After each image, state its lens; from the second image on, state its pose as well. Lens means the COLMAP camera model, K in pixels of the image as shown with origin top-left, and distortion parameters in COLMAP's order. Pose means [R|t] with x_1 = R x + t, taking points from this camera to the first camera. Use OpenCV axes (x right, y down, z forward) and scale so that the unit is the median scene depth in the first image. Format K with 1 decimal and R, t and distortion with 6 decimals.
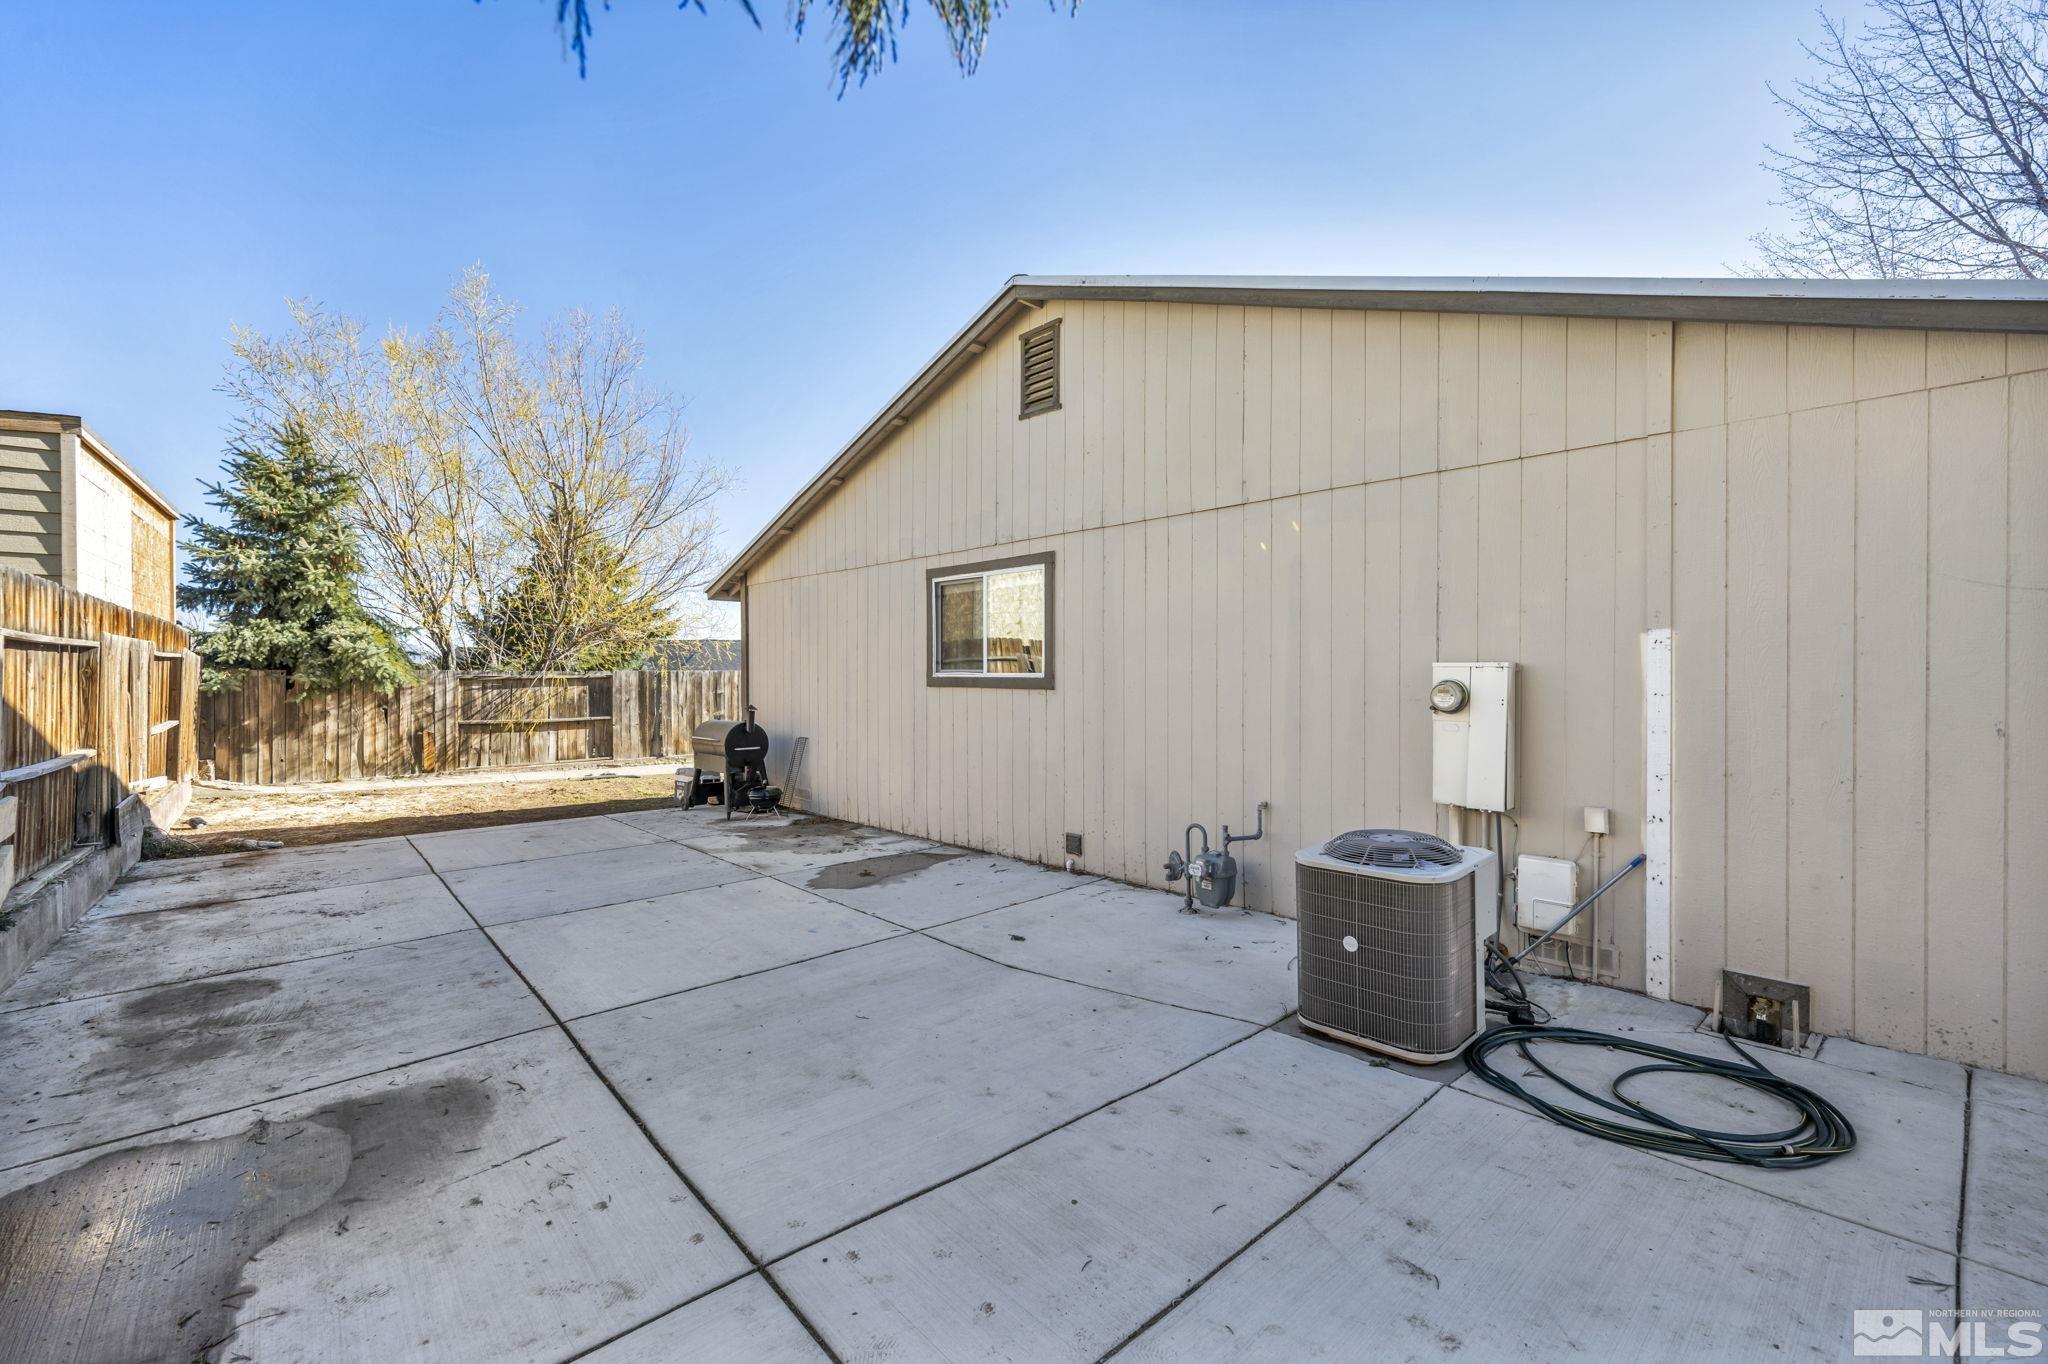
lens RADIAL K [[897.9, 0, 1043.3], [0, 897.9, 671.6], [0, 0, 1]] dist [-0.000753, -0.000296]
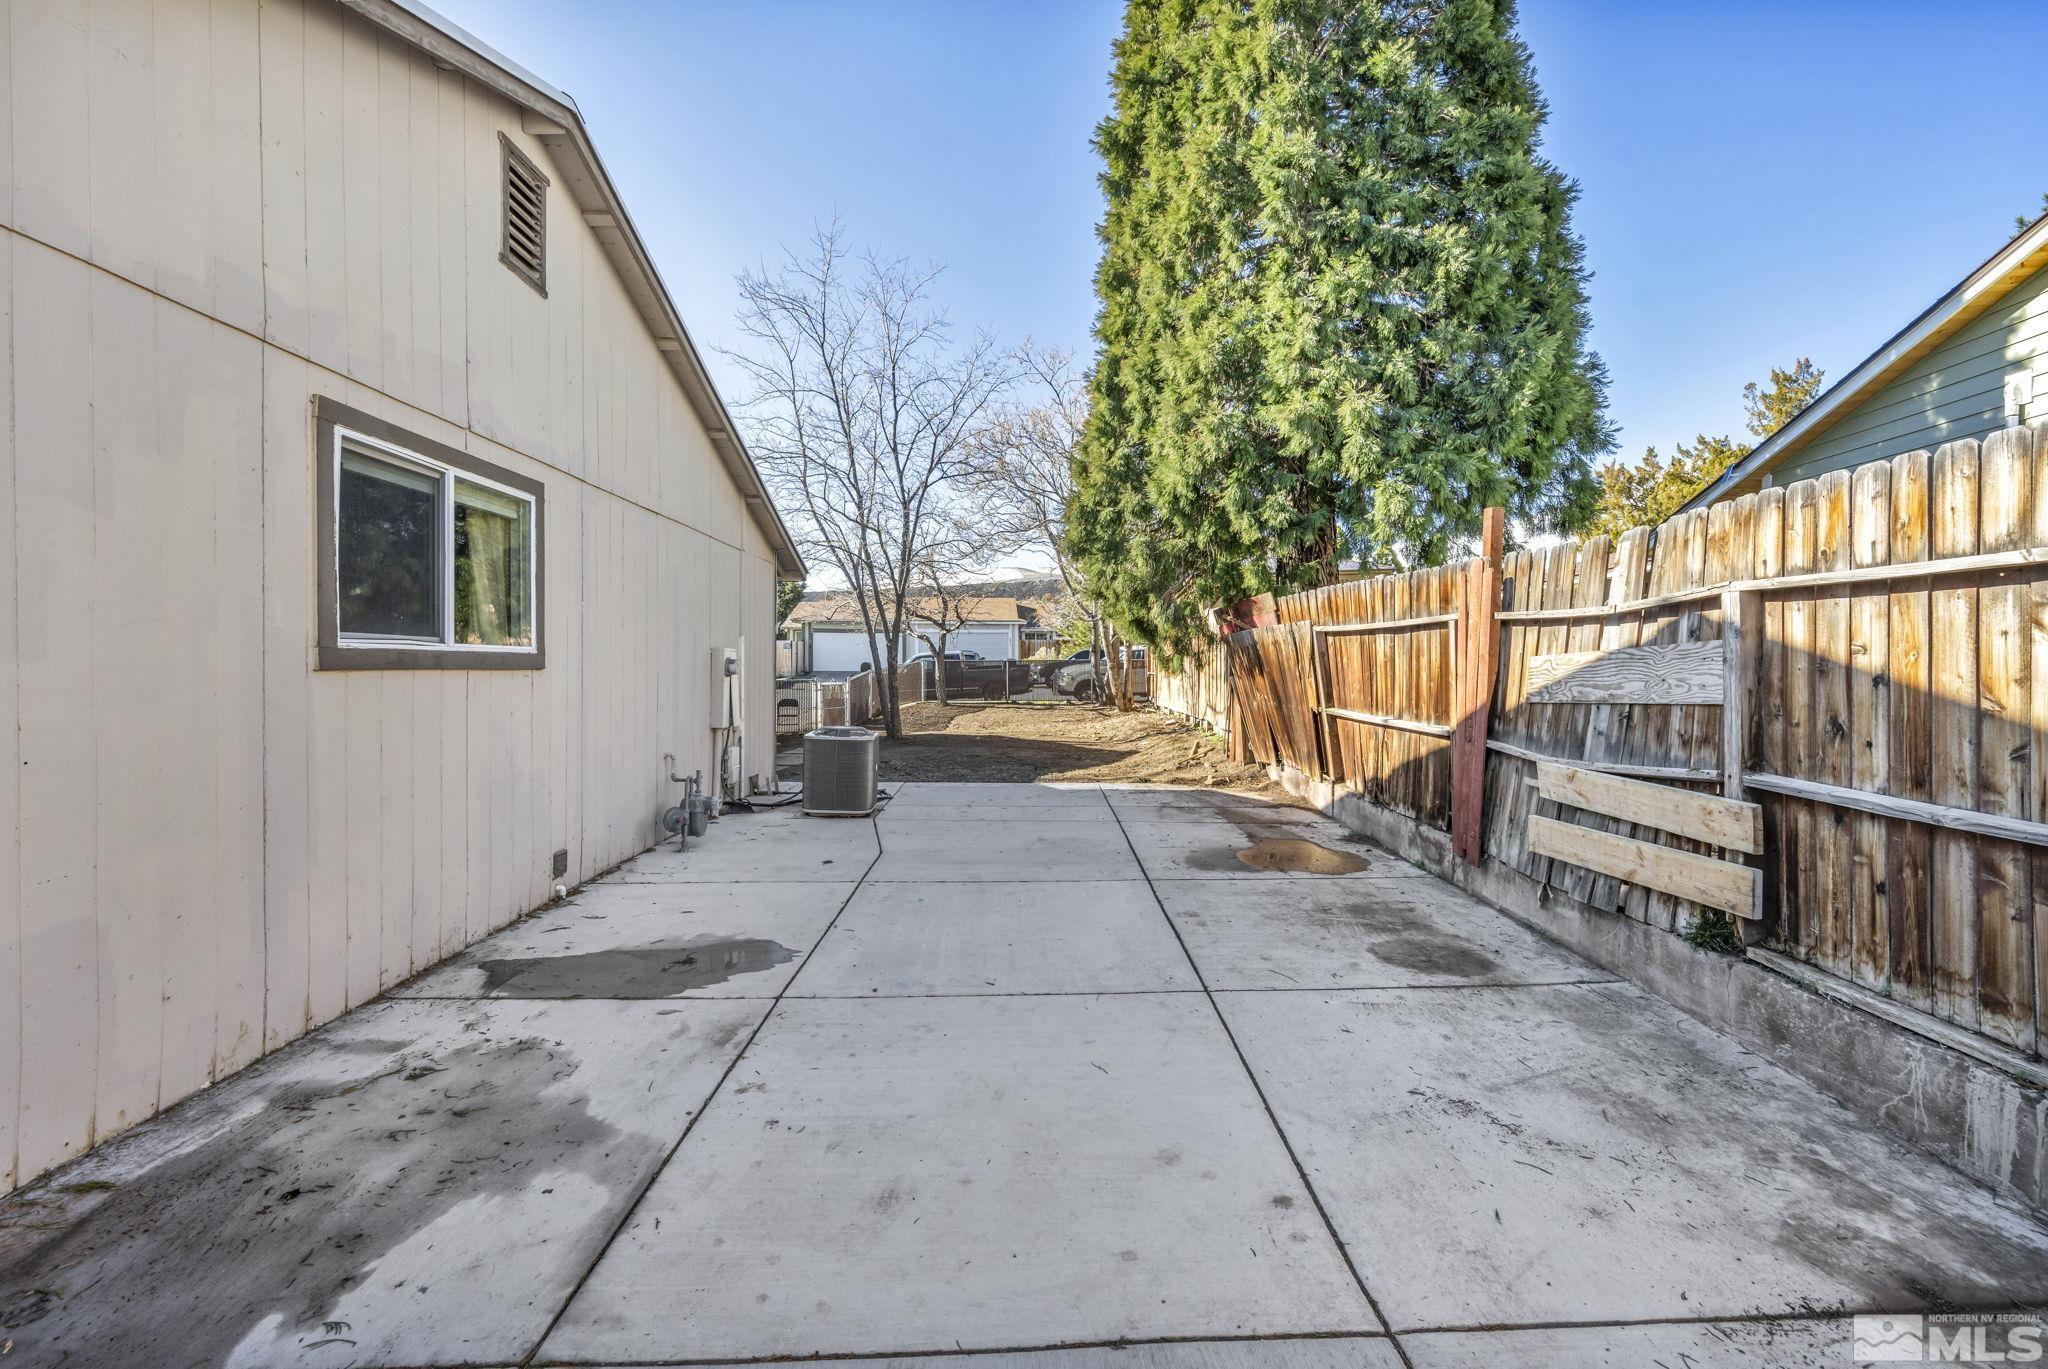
lens RADIAL K [[897.9, 0, 1043.3], [0, 897.9, 674.1], [0, 0, 1]] dist [-0.000753, -0.000296]
pose [[-0.768175, -0.006605, 0.640206, -1.135692], [-0.001935, 0.999966, 0.007994, 0.024719], [-0.640237, 0.004902, -0.768162, 1.887576]]
